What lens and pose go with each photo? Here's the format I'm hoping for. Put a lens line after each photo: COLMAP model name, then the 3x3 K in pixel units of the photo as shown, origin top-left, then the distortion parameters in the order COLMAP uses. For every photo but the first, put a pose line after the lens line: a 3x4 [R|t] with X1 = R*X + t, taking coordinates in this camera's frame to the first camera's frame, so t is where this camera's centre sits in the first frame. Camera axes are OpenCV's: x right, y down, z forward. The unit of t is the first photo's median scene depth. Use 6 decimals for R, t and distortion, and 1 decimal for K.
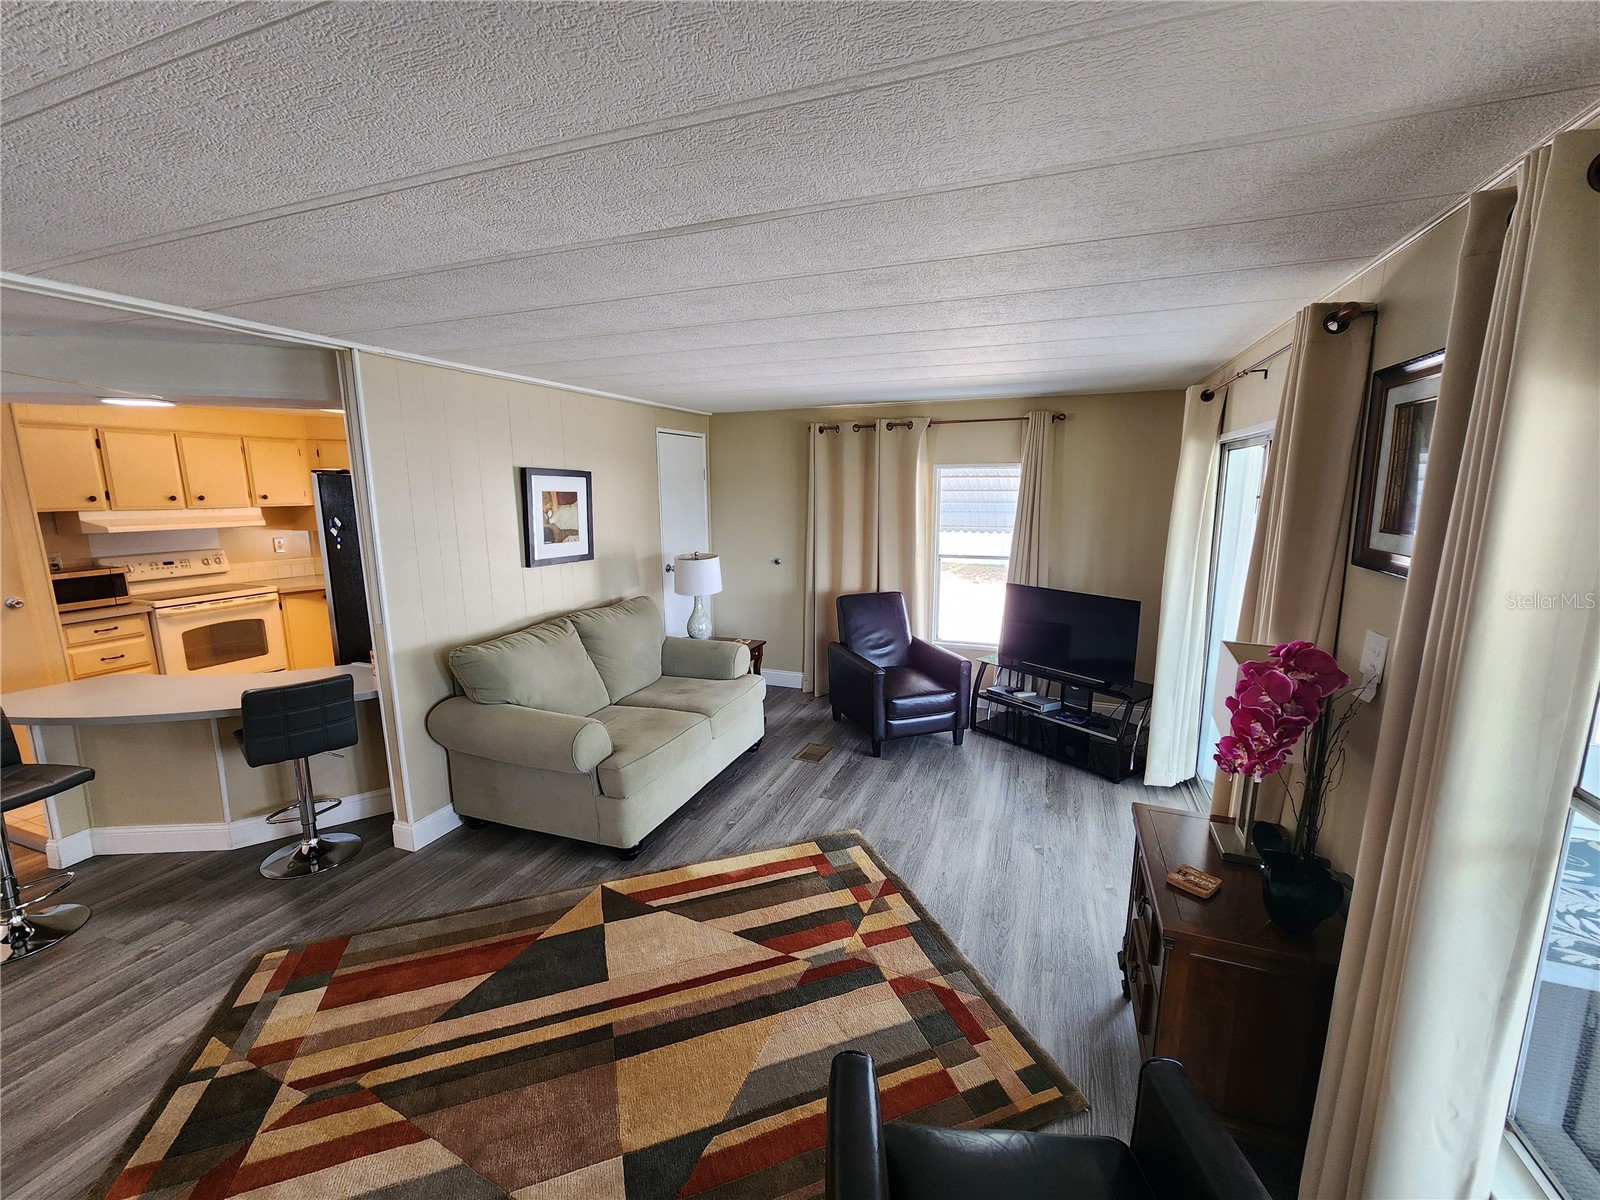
lens RADIAL K [[657.5, 0, 797.1], [0, 657.5, 602.8], [0, 0, 1]] dist [0.001973, -0.000076]
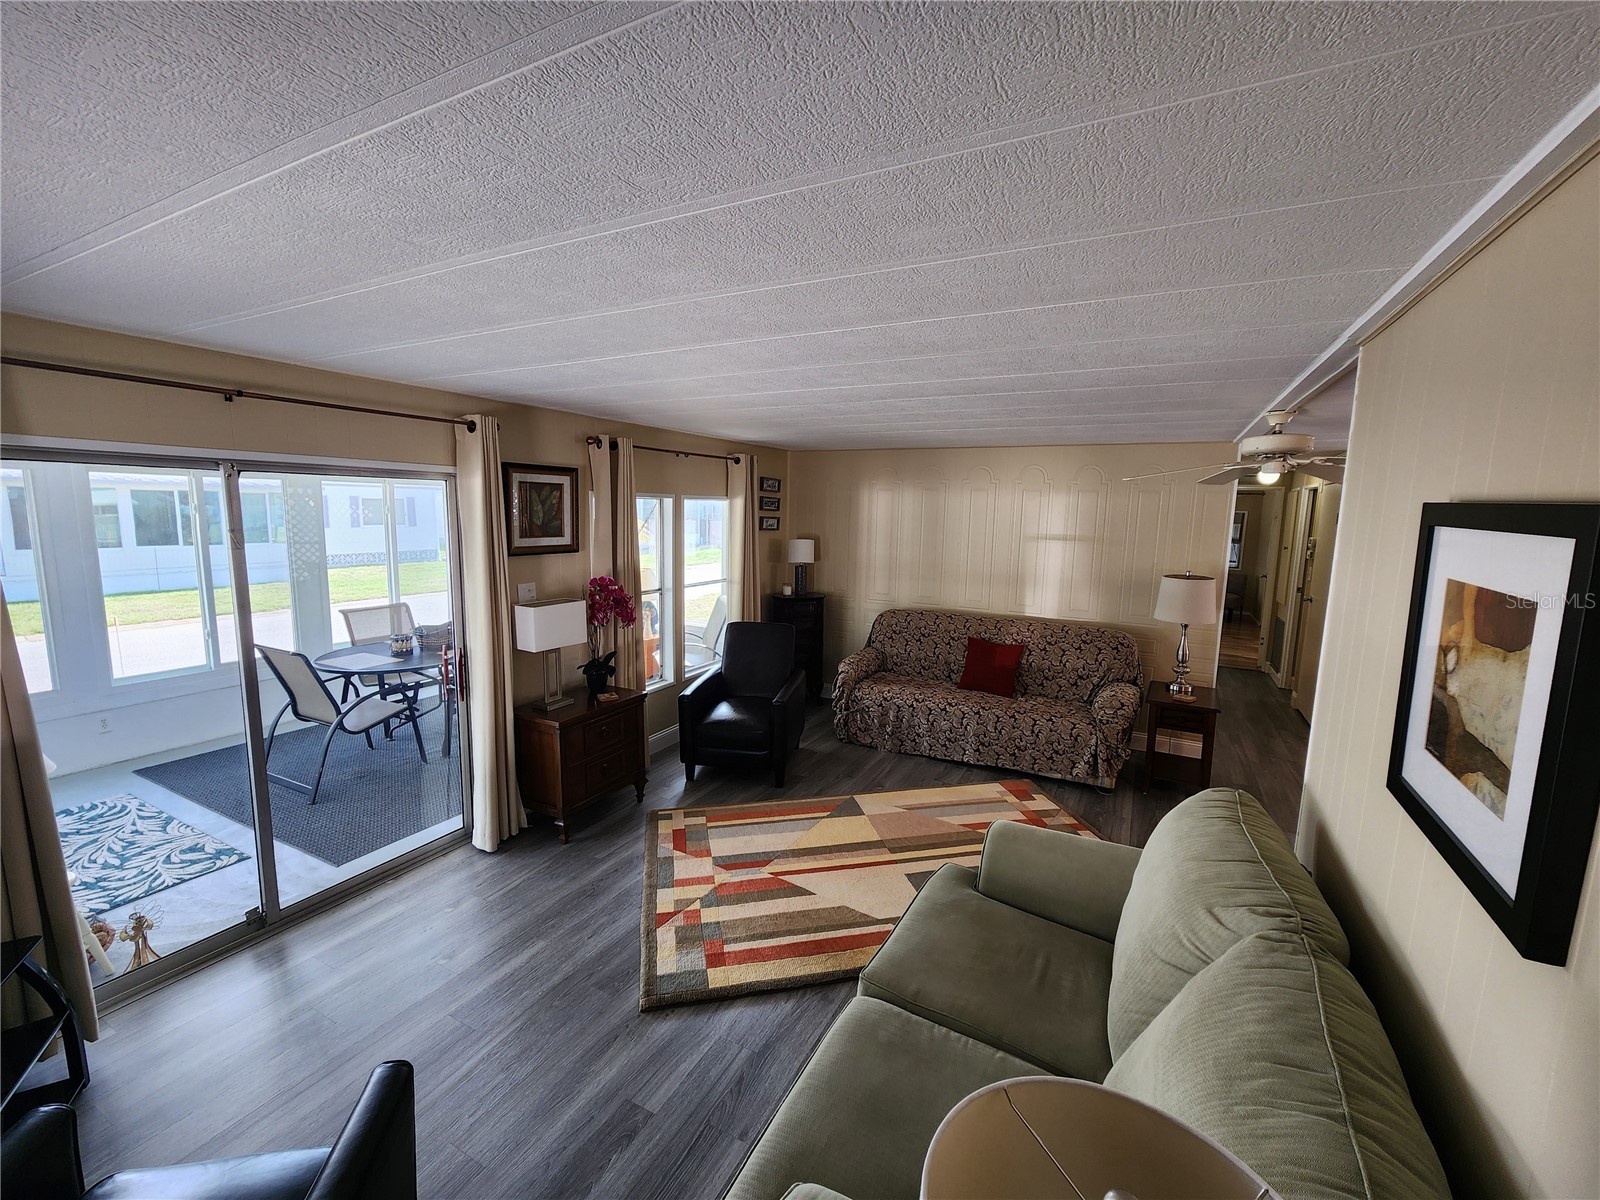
lens RADIAL K [[659.4, 0, 800.0], [0, 659.4, 600.0], [0, 0, 1]] dist [0.001593, 0.000271]
pose [[-0.991654, -0.032039, 0.124880, -0.114306], [0.008004, 0.951462, 0.307662, -0.216147], [-0.128676, 0.306093, -0.943265, 1.122884]]
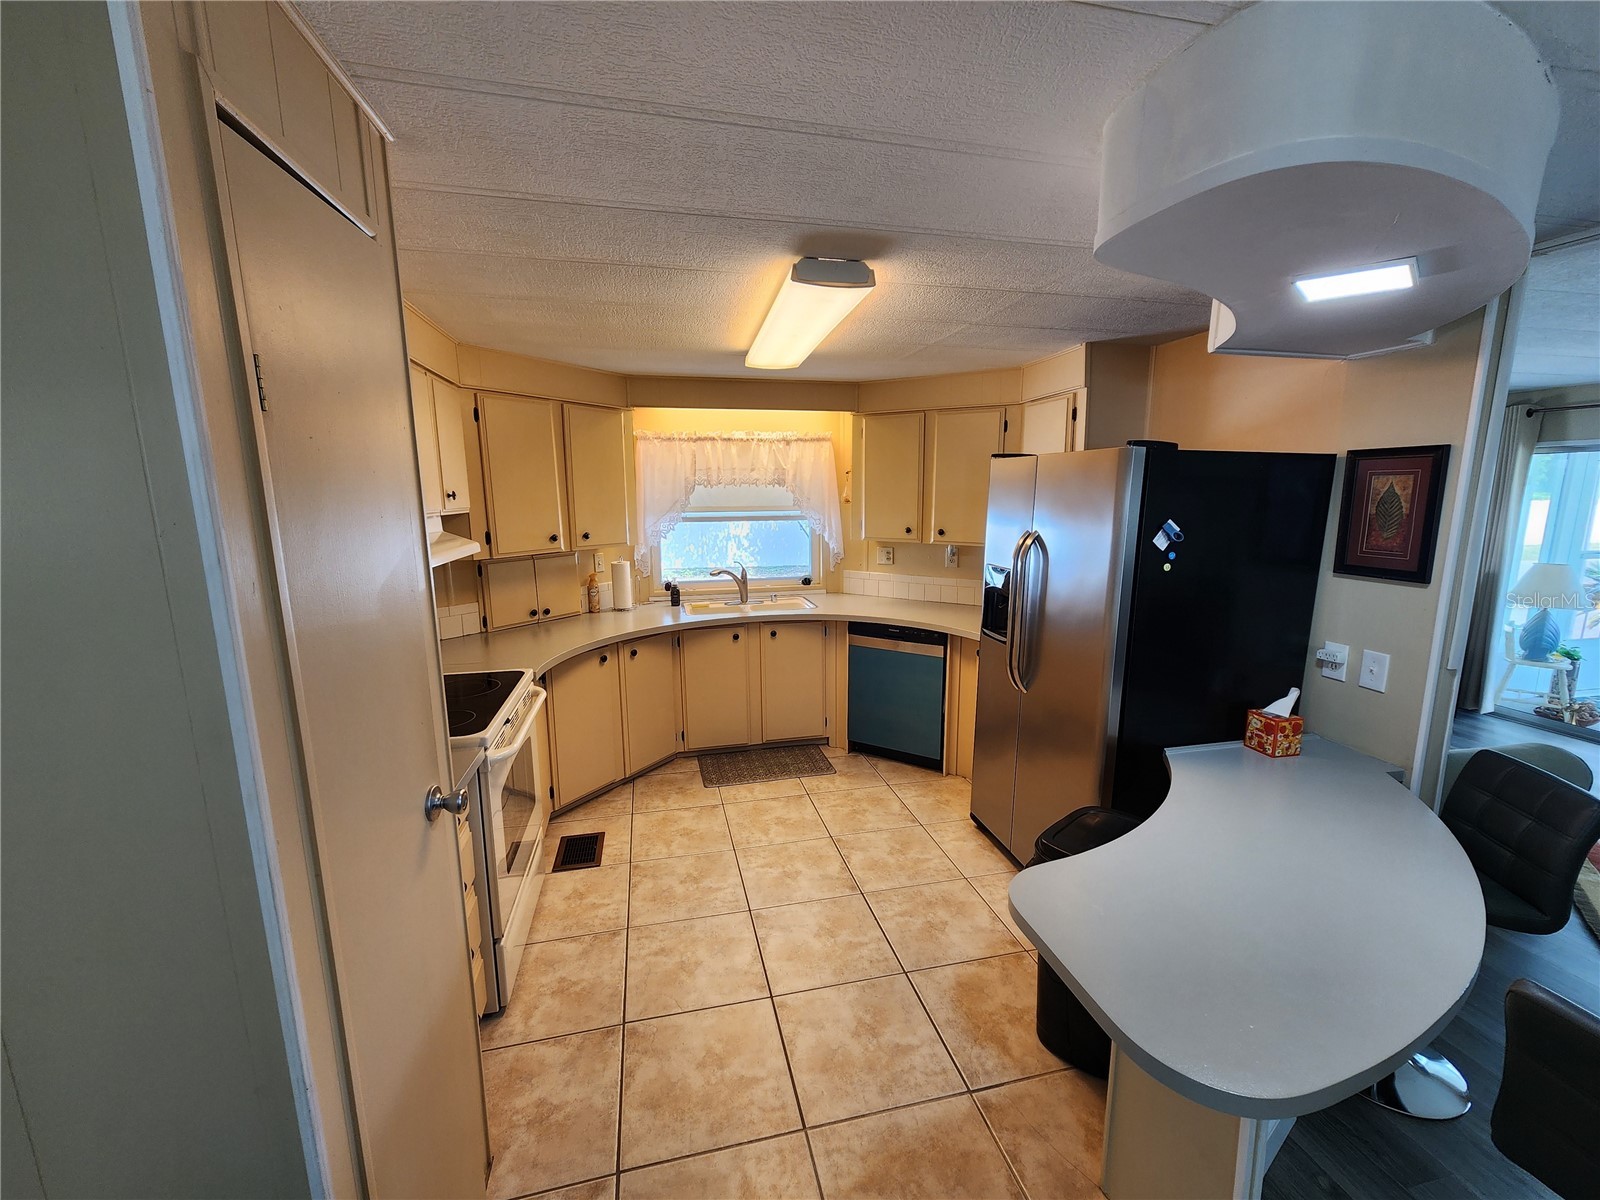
lens RADIAL K [[656.8, 0, 803.6], [0, 656.8, 599.3], [0, 0, 1]] dist [0.000392, -0.000057]
pose [[0.831969, -0.089994, 0.547475, -1.044085], [0.097316, 0.995130, 0.015694, -0.077766], [-0.546221, 0.040222, 0.836675, 0.531318]]
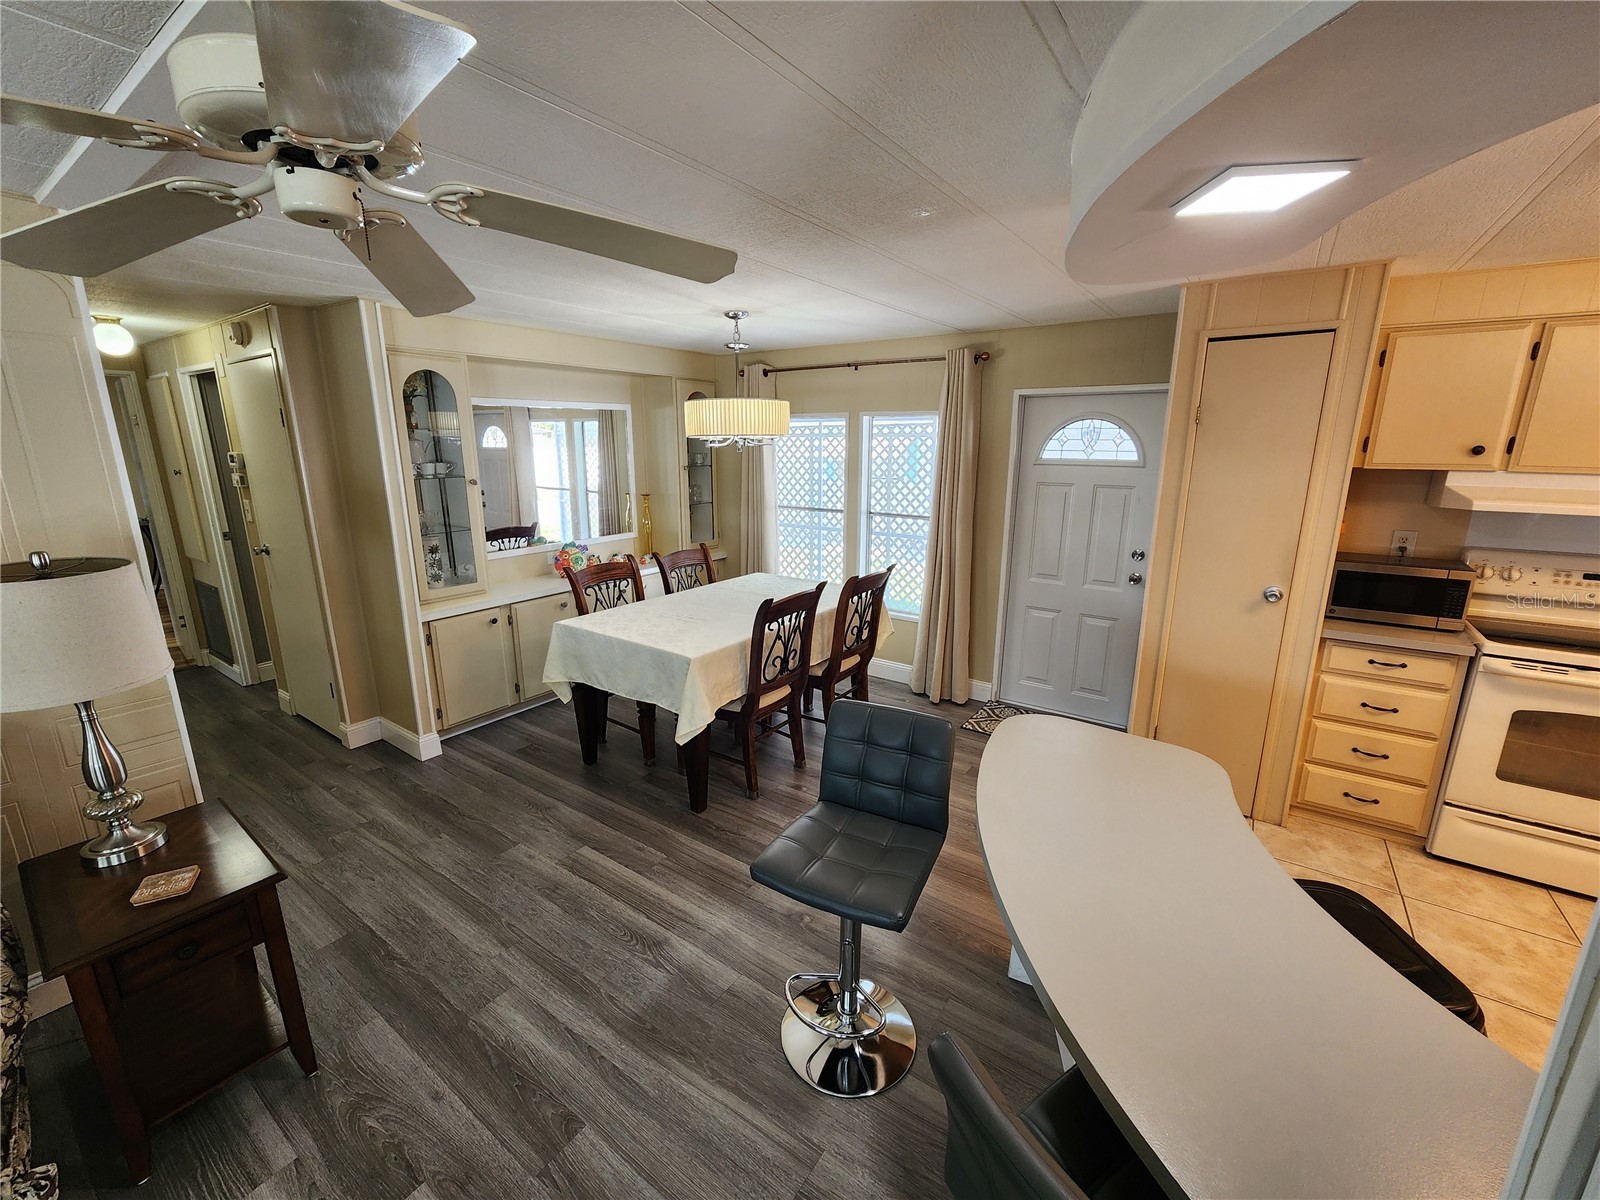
lens RADIAL K [[654.6, 0, 802.1], [0, 654.6, 602.3], [0, 0, 1]] dist [-0.000288, 0.000025]
pose [[-0.248319, 0.234922, -0.939760, -0.336002], [-0.171103, 0.944255, 0.281257, -0.090145], [0.953447, 0.230638, -0.194281, 0.563984]]
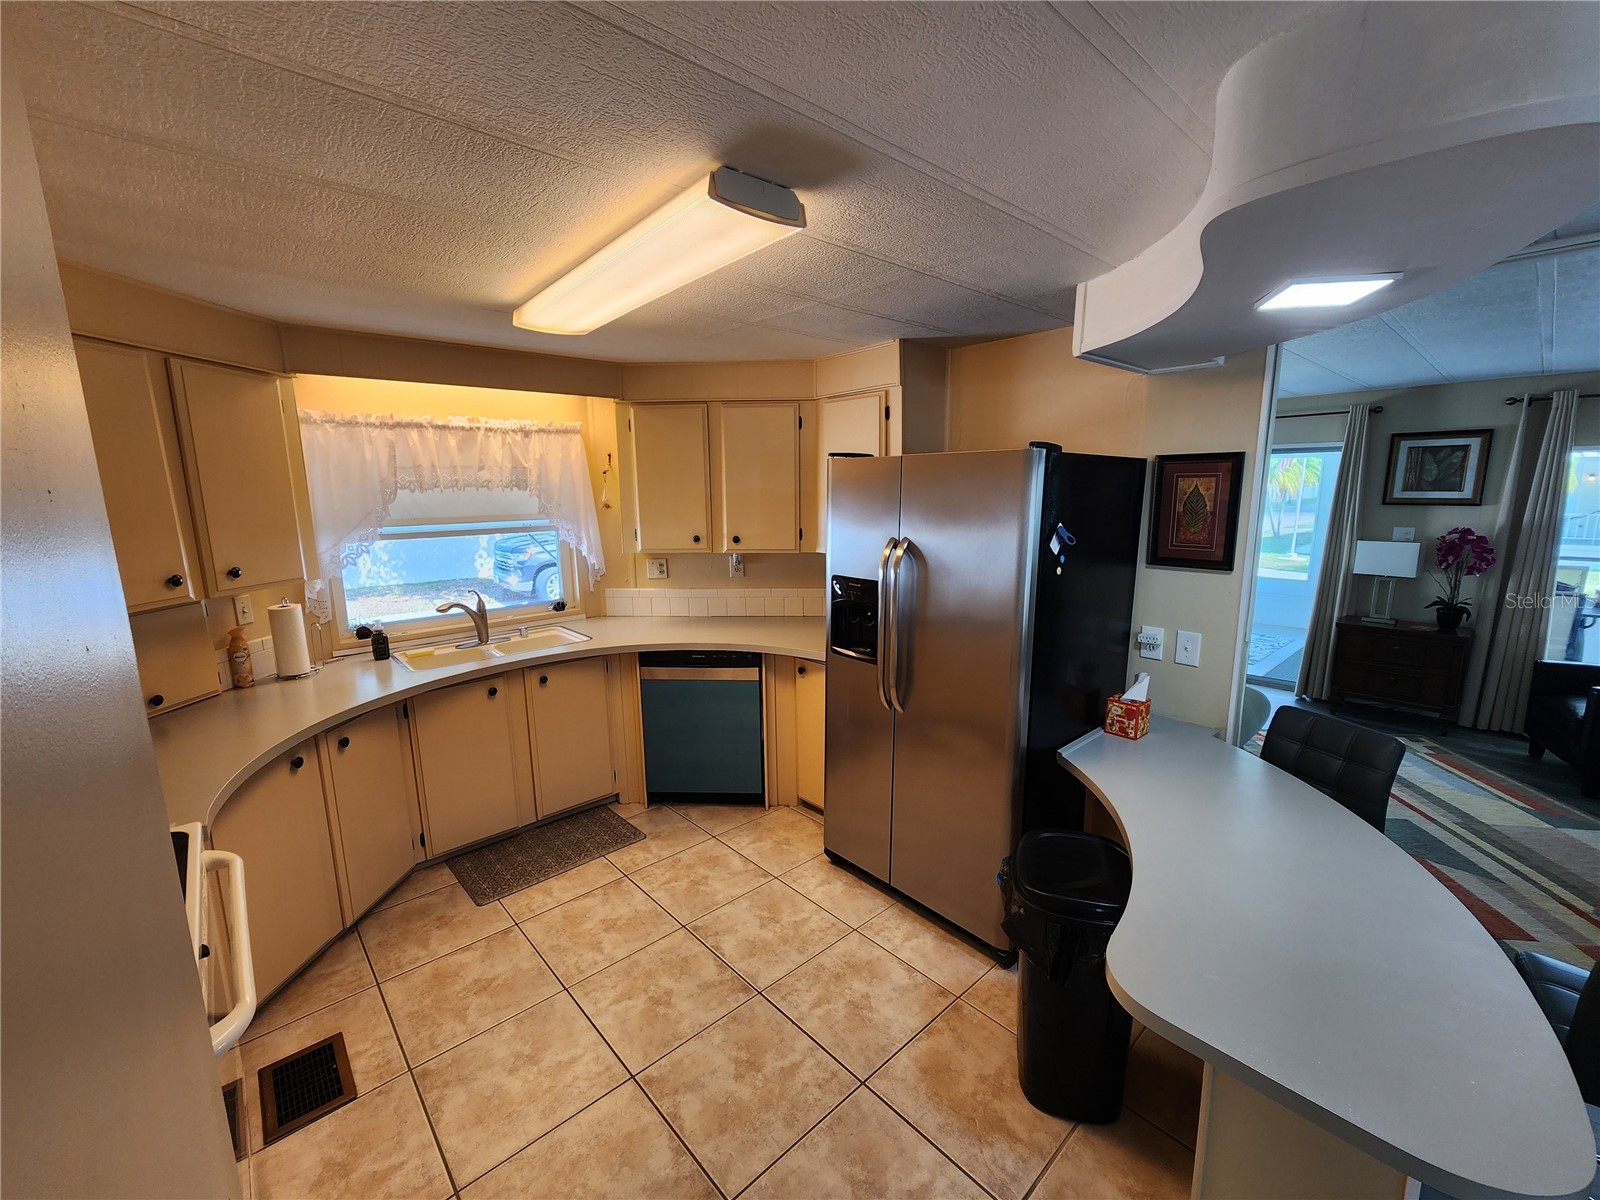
lens RADIAL K [[659.4, 0, 800.0], [0, 659.4, 600.0], [0, 0, 1]] dist [0.001593, 0.000271]
pose [[0.461290, -0.153406, 0.873887, -1.064784], [0.165285, 0.982556, 0.085235, -0.119160], [-0.871718, 0.105122, 0.478599, 0.727108]]
